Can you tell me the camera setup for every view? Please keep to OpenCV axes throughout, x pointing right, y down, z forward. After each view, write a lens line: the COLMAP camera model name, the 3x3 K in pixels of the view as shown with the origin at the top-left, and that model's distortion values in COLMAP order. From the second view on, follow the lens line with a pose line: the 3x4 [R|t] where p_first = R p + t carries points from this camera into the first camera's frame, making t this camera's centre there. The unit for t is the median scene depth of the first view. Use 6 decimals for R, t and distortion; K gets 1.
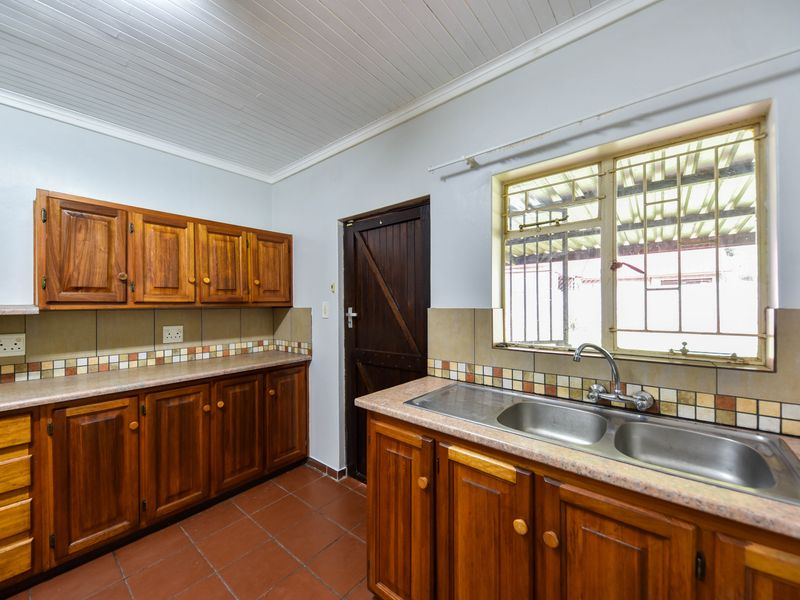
lens RADIAL K [[317.8, 0, 400.0], [0, 317.8, 300.0], [0, 0, 1]] dist [-0.000343, -0.000248]
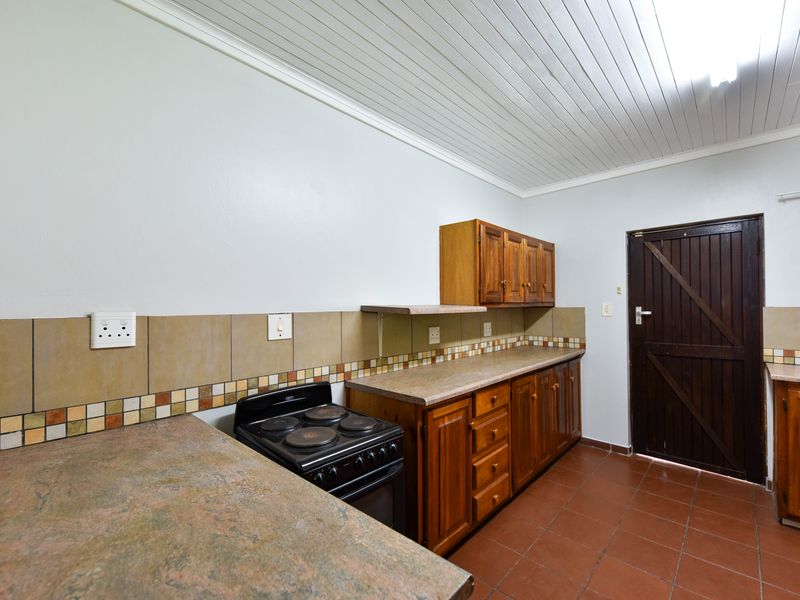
lens RADIAL K [[358.3, 0, 400.0], [0, 358.3, 300.0], [0, 0, 1]] dist [0.022555, -0.000523]
pose [[0.997891, -0.004285, -0.064770, -0.934236], [0.004191, 0.999990, -0.001590, -0.003169], [0.064776, 0.001315, 0.997899, -0.377381]]
